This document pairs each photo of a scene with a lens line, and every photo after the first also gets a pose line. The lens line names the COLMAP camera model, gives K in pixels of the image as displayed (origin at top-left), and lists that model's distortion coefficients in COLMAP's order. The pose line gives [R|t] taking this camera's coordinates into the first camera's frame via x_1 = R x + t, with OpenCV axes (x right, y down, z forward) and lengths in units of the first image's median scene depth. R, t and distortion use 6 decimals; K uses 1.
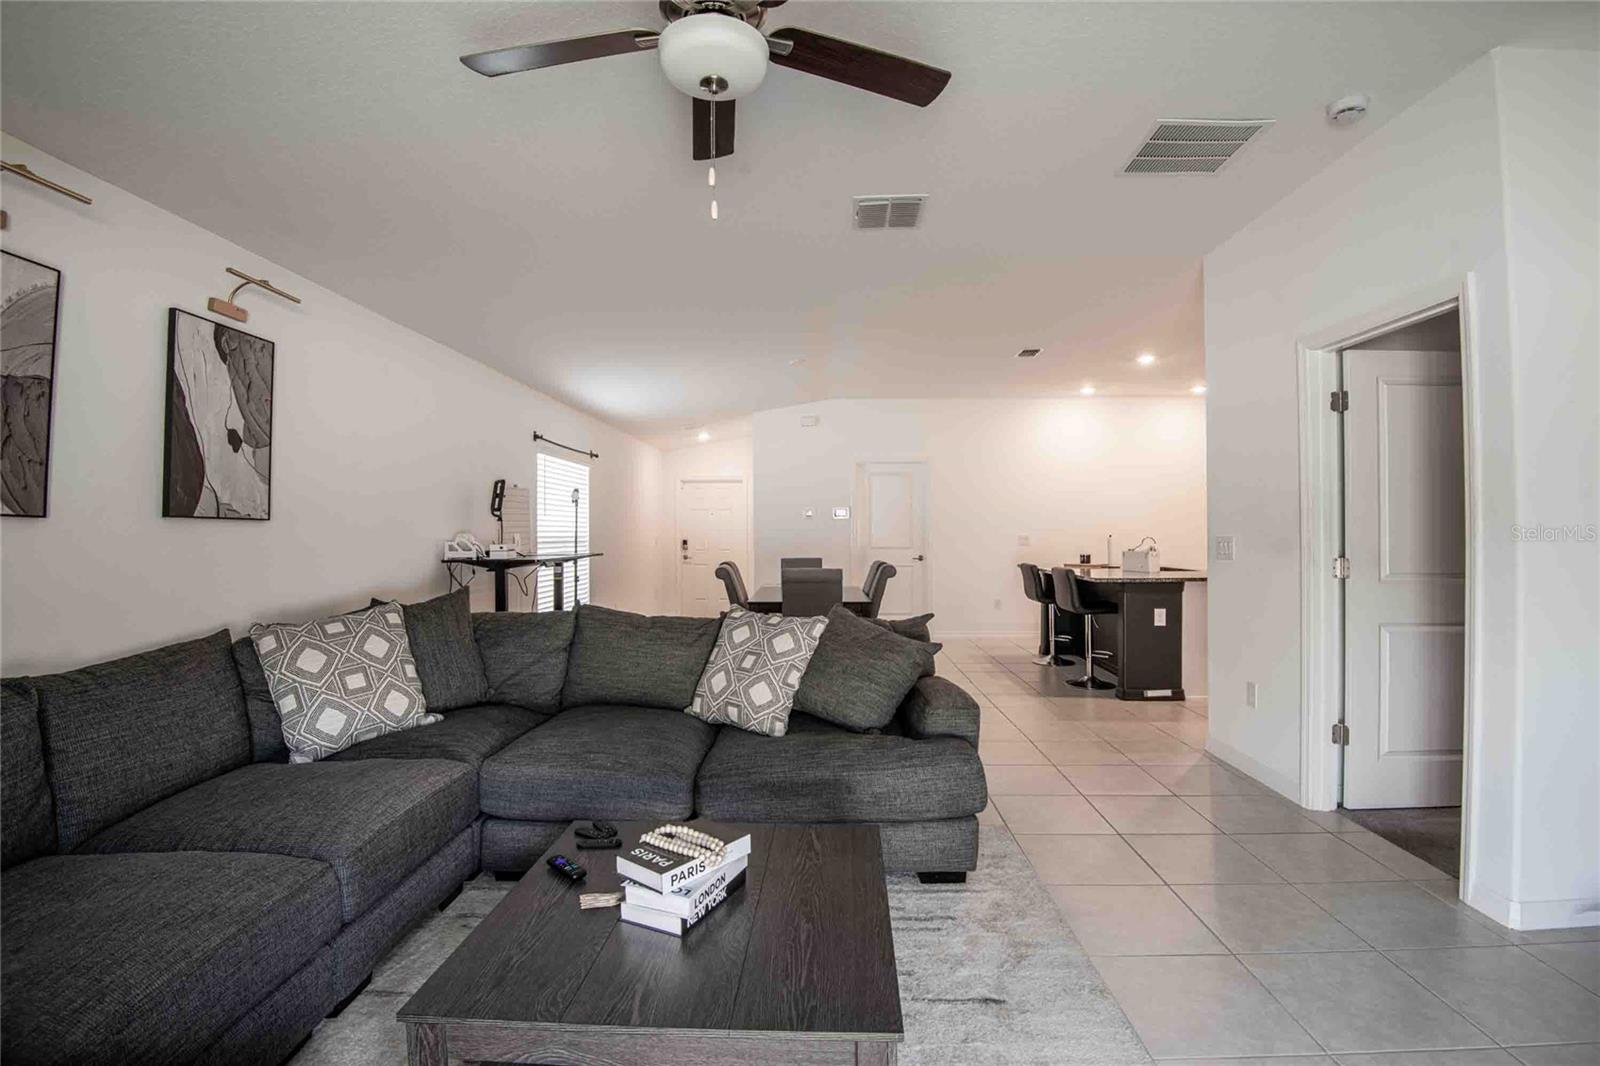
lens RADIAL K [[749.9, 0, 811.2], [0, 749.9, 511.9], [0, 0, 1]] dist [0.008235, -0.013037]
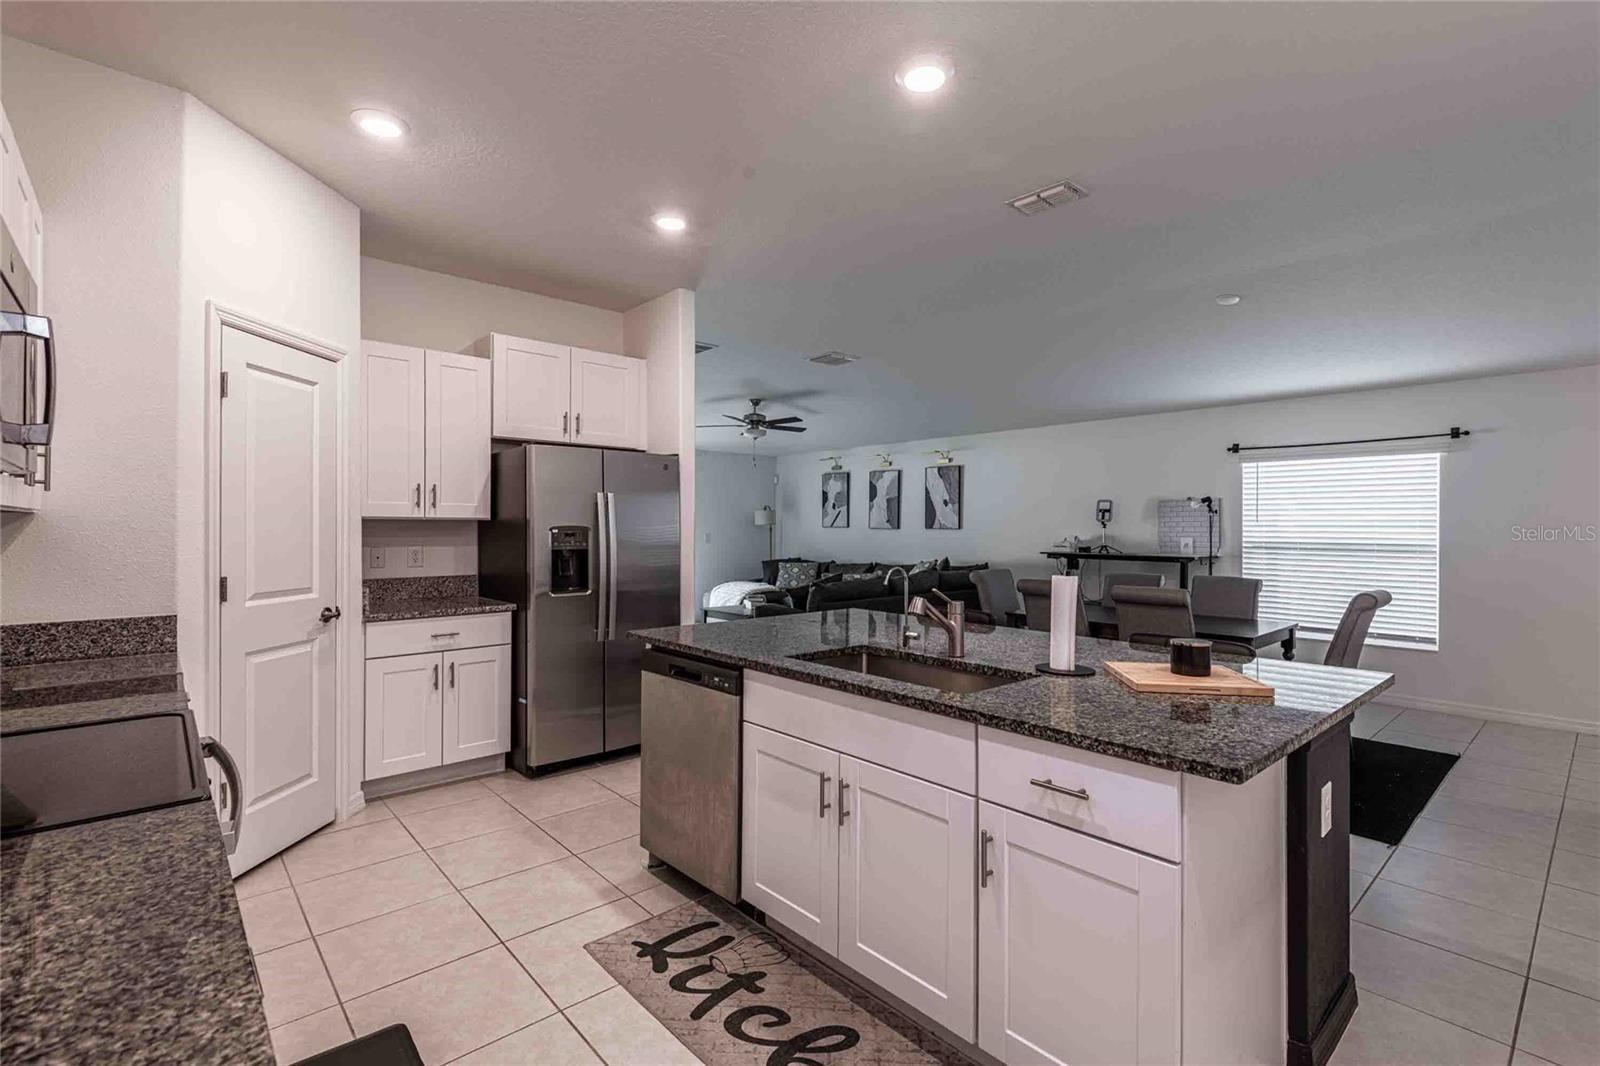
lens RADIAL K [[749.9, 0, 821.2], [0, 749.9, 529.5], [0, 0, 1]] dist [0.008235, -0.013037]
pose [[-0.719980, 0.005123, -0.693976, 1.588175], [0.017051, 0.999801, -0.010309, 0.032635], [0.693786, -0.019255, -0.719924, 2.633565]]
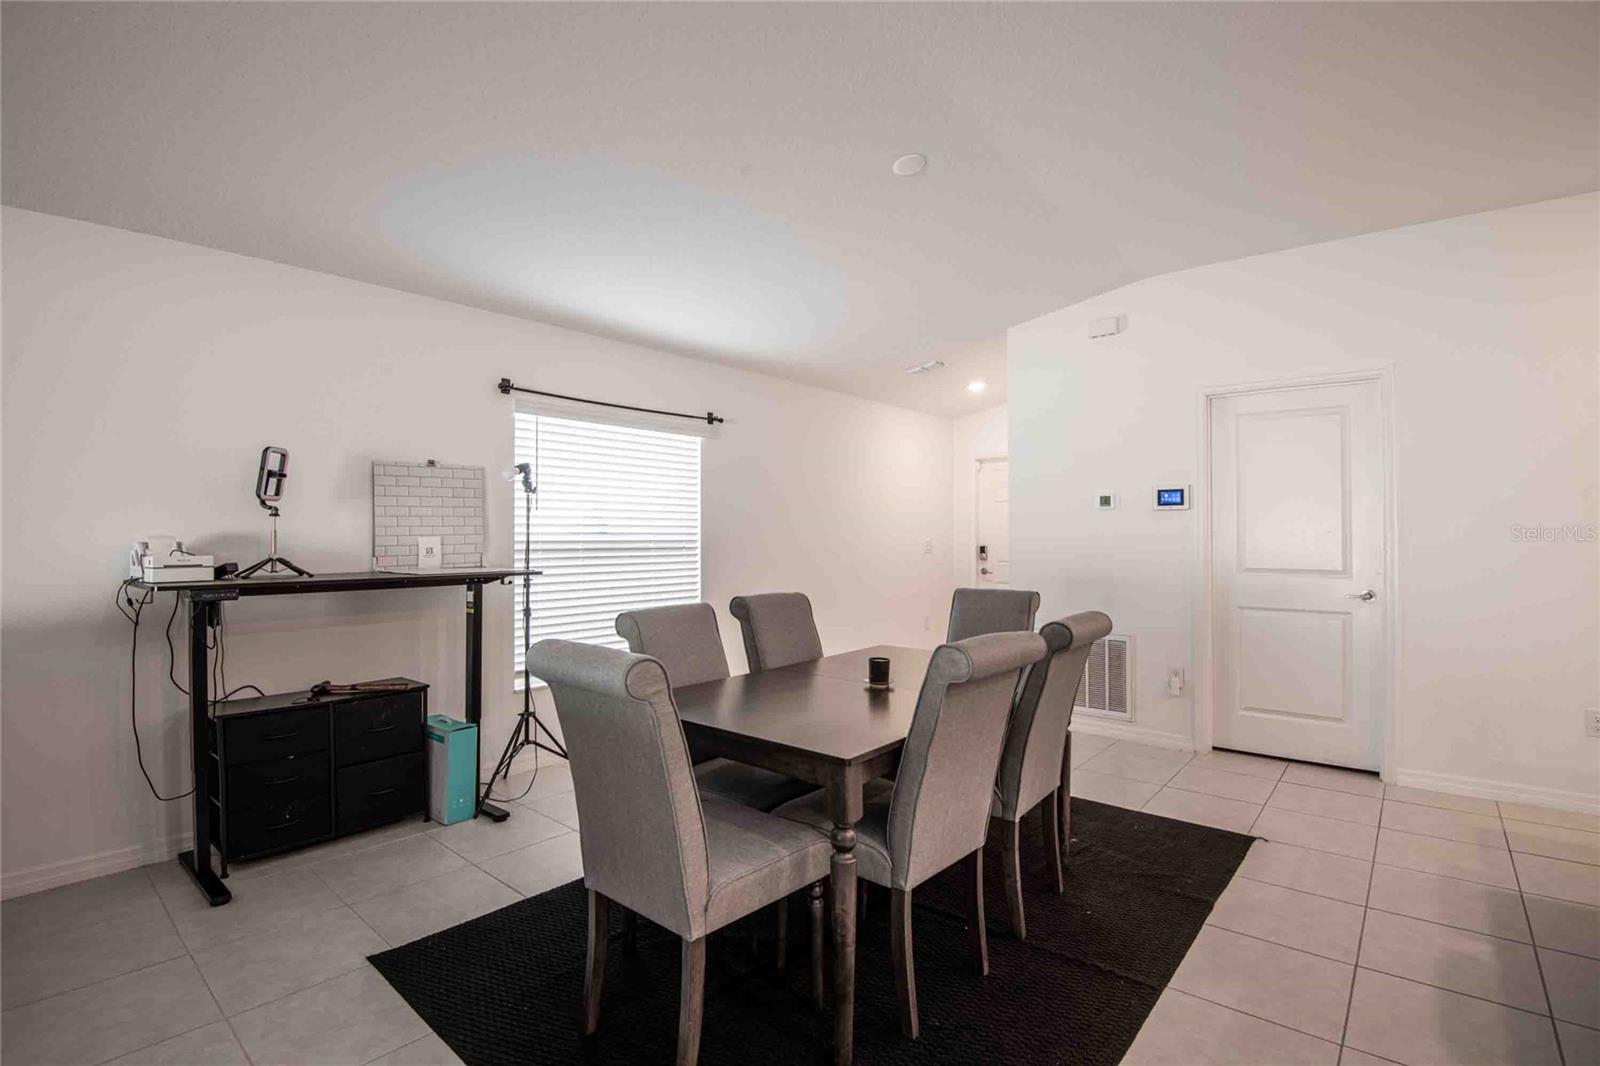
lens RADIAL K [[749.9, 0, 786.6], [0, 749.9, 512.8], [0, 0, 1]] dist [0.008235, -0.013037]
pose [[0.771570, -0.011946, -0.636033, 0.460489], [0.012607, 0.999914, -0.003486, 0.026641], [0.636020, -0.005329, 0.771654, 1.251370]]
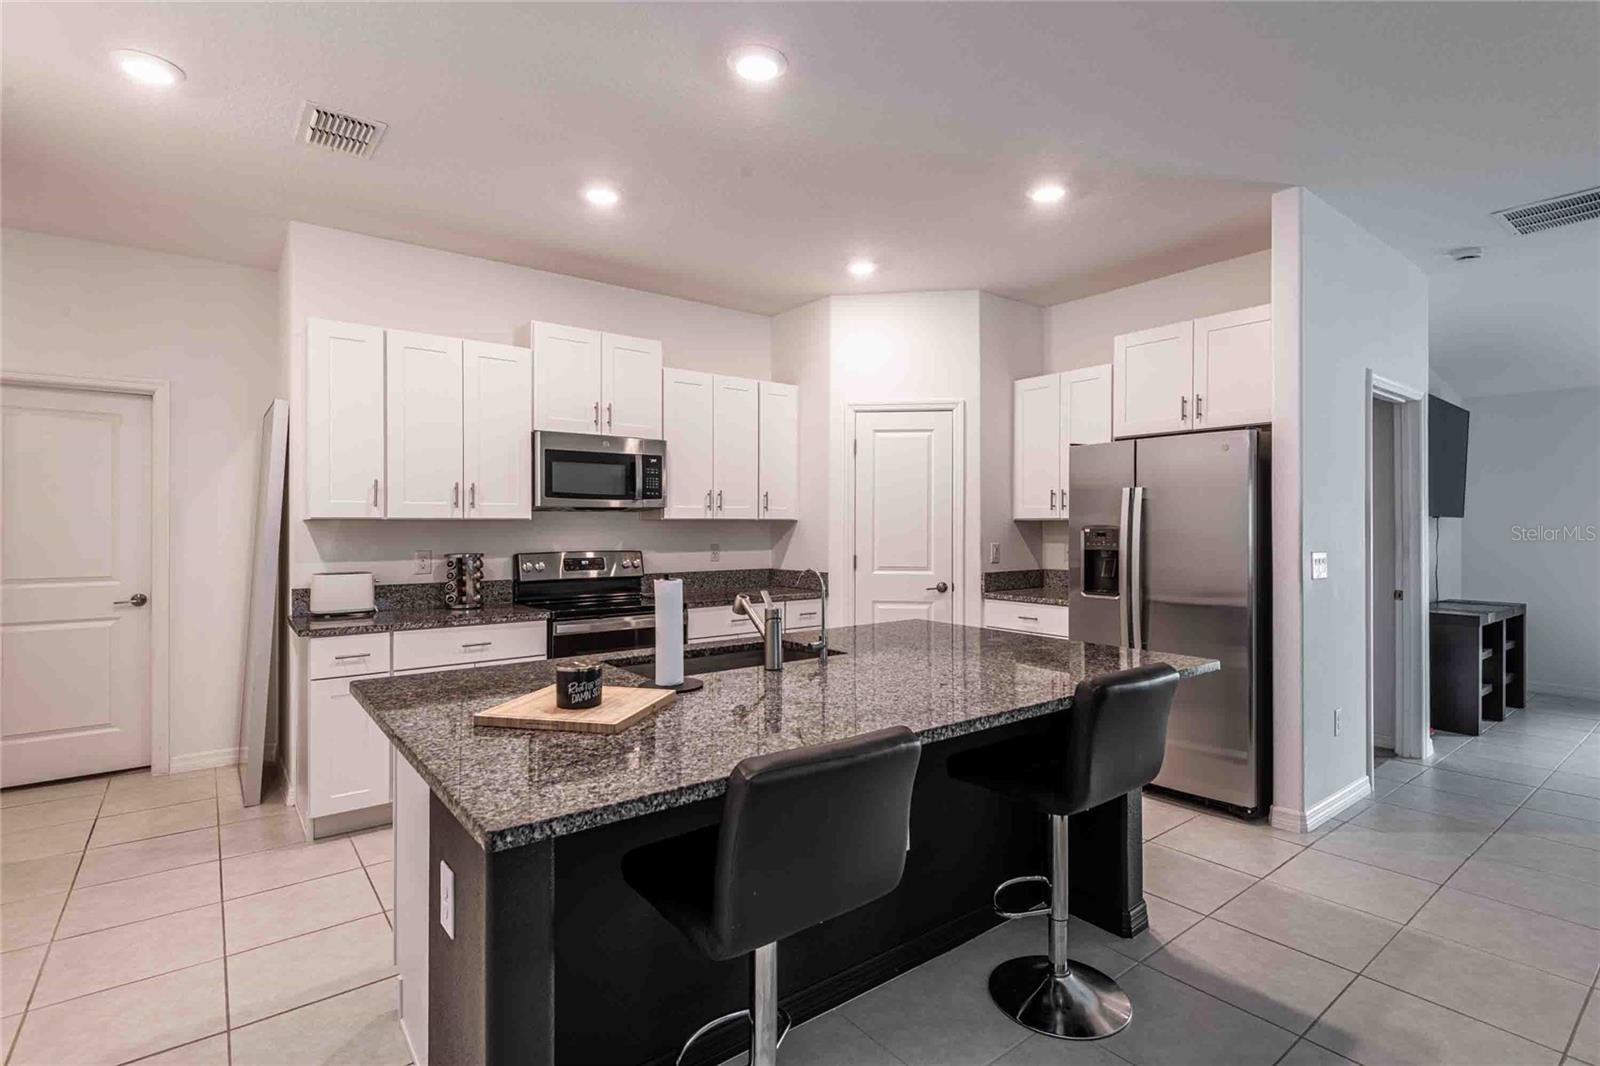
lens RADIAL K [[765.0, 0, 795.8], [0, 765.0, 525.6], [0, 0, 1]] dist [0.024484, -0.000811]
pose [[-0.640527, 0.005959, 0.767913, 0.333367], [-0.016020, 0.999649, -0.021119, 0.041436], [-0.767769, -0.025829, -0.640206, 2.628996]]
